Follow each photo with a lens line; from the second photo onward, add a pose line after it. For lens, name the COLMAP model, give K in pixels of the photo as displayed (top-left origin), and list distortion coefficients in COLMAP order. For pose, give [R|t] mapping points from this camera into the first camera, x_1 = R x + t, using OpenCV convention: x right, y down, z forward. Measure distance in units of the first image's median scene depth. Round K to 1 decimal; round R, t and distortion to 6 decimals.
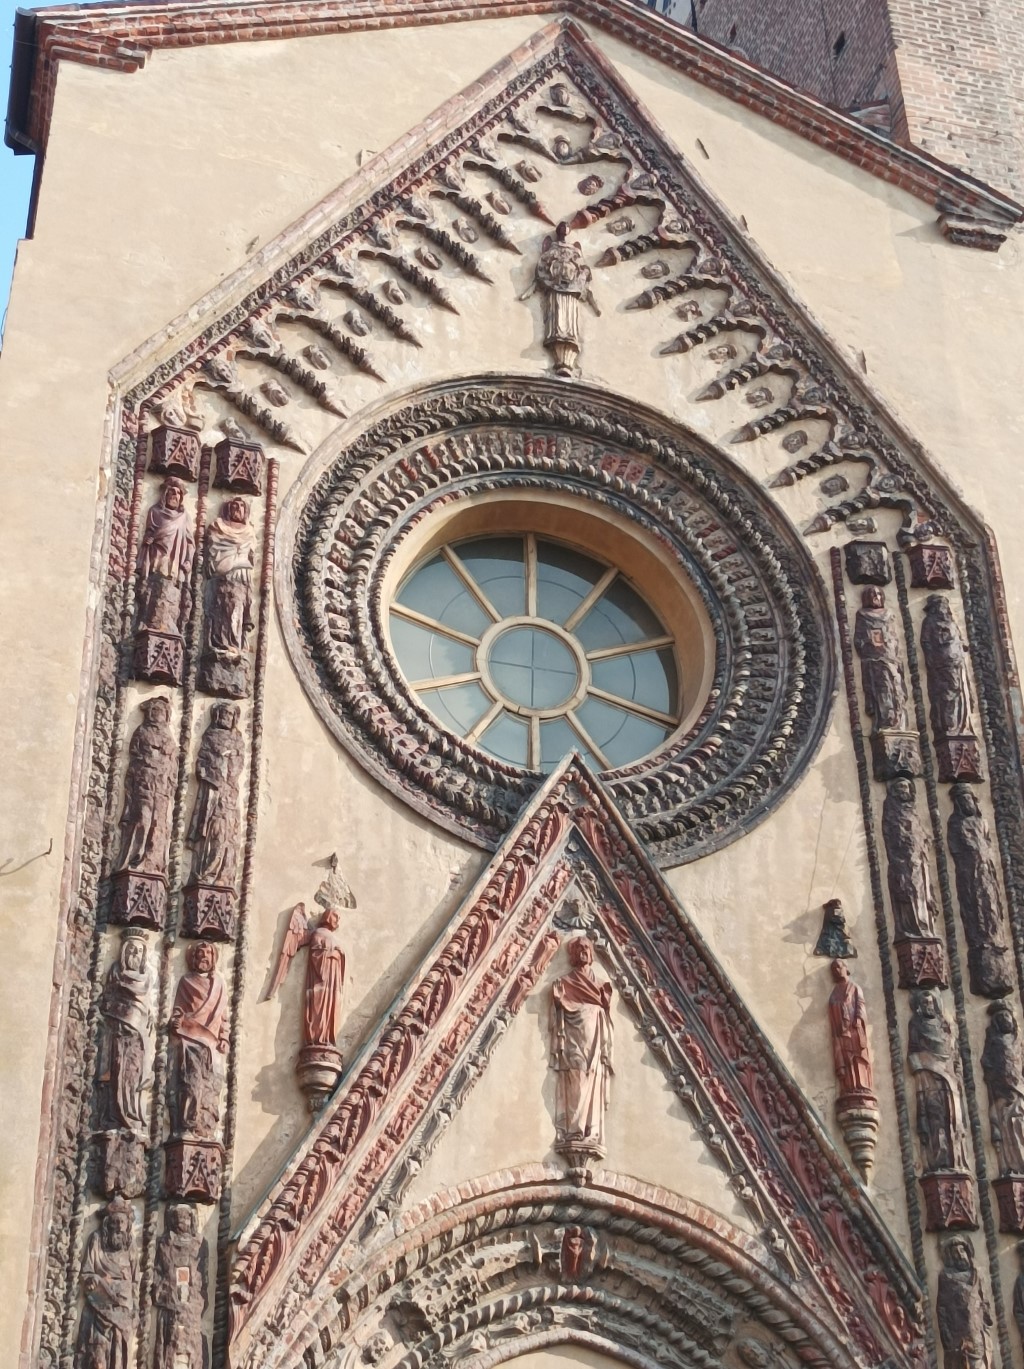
lens RADIAL K [[2080.6, 0, 504.4], [0, 2080.6, 690.5], [0, 0, 1]] dist [0.048819, 0.000000]
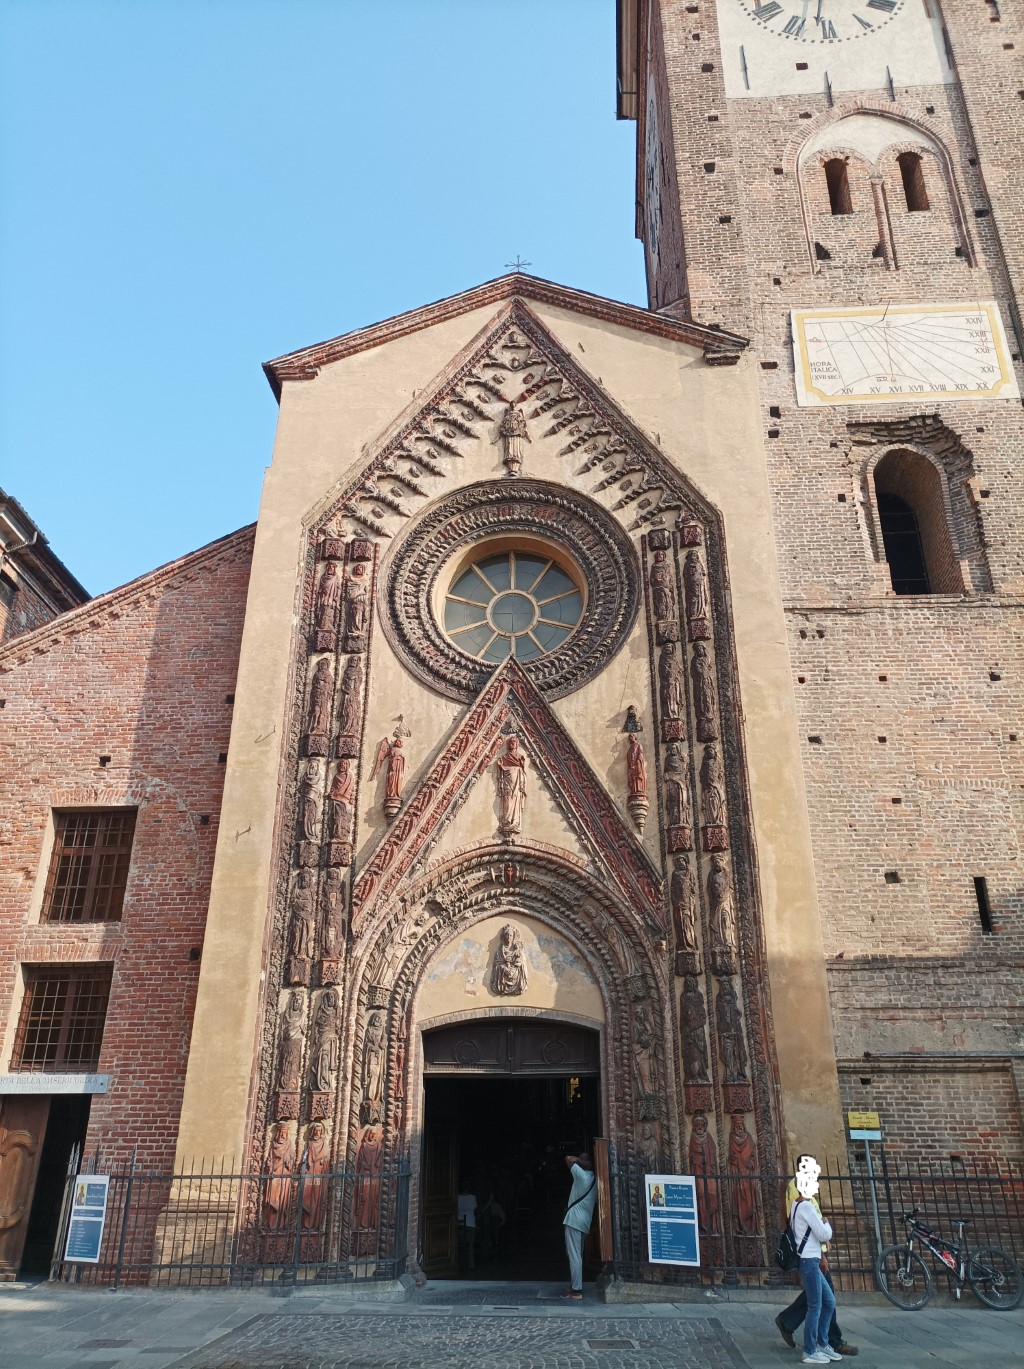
lens RADIAL K [[1016.5, 0, 505.8], [0, 1016.5, 690.9], [0, 0, 1]] dist [0.042022, -0.024565]
pose [[0.939691, -0.120695, -0.320022, 0.363732], [0.155900, 0.983962, 0.086678, -0.025968], [0.304428, -0.131342, 0.943437, -0.036376]]
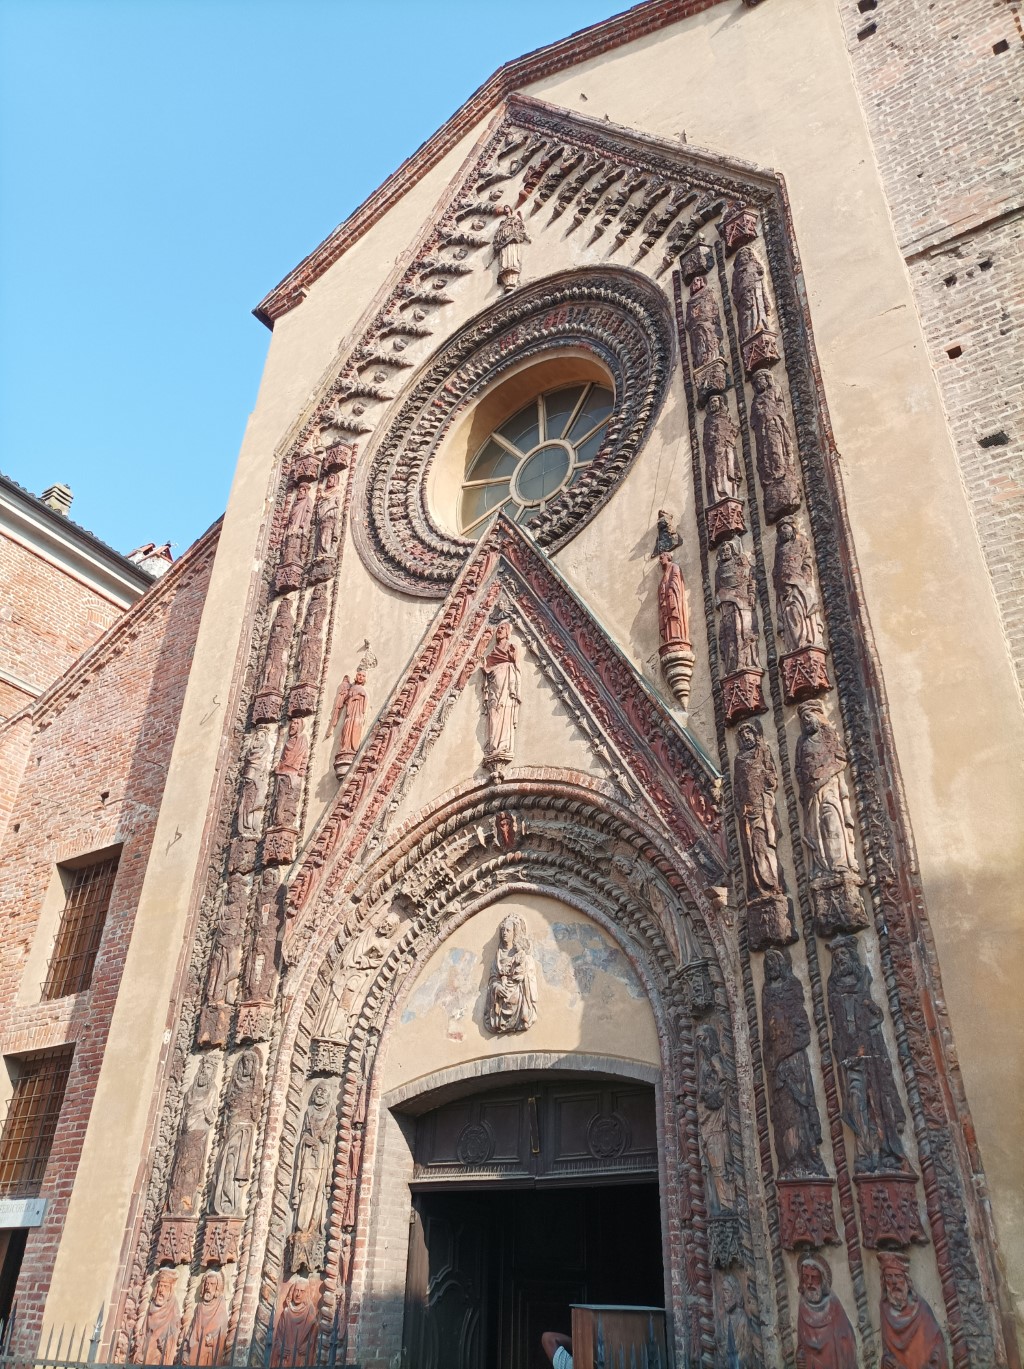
lens RADIAL K [[1016.5, 0, 503.3], [0, 1016.5, 683.3], [0, 0, 1]] dist [0.042022, -0.024565]
pose [[0.627556, -0.376580, -0.681441, 0.464696], [0.361110, 0.916193, -0.173754, 0.259450], [0.689763, -0.137035, 0.710949, 0.464271]]
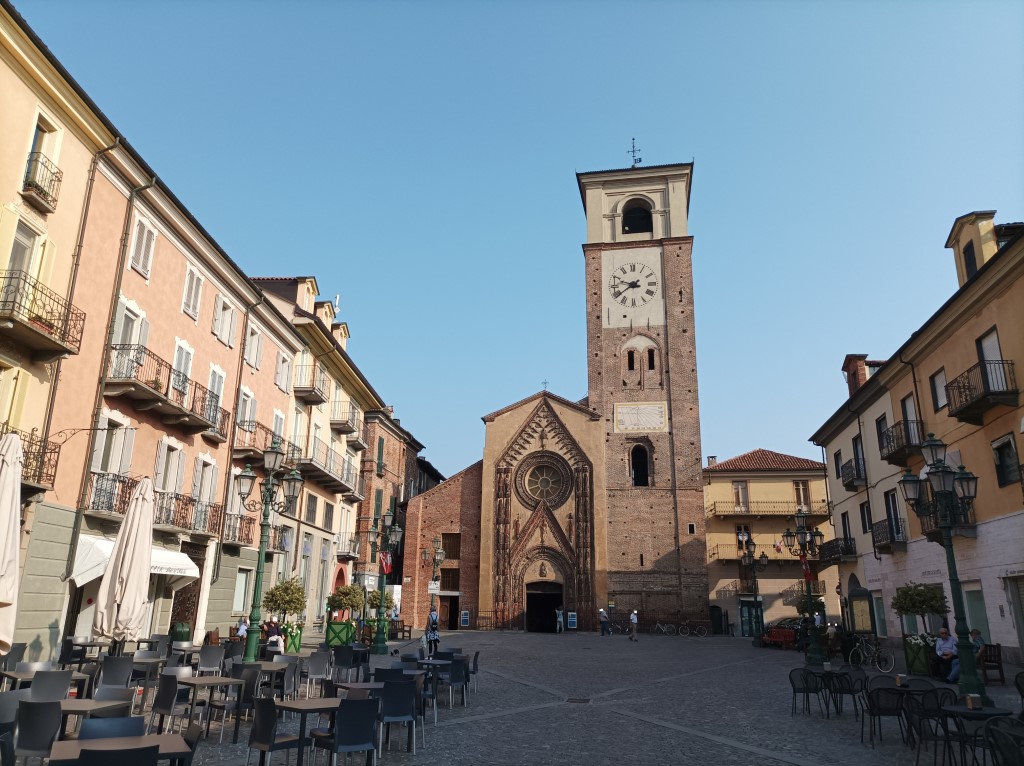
lens RADIAL K [[760.4, 0, 504.8], [0, 760.4, 375.7], [0, 0, 1]] dist [0.042022, -0.024565]
pose [[0.899235, -0.096026, -0.426798, 1.399931], [0.194521, 0.961626, 0.193485, -1.207151], [0.391840, -0.257010, 0.883407, -1.996688]]
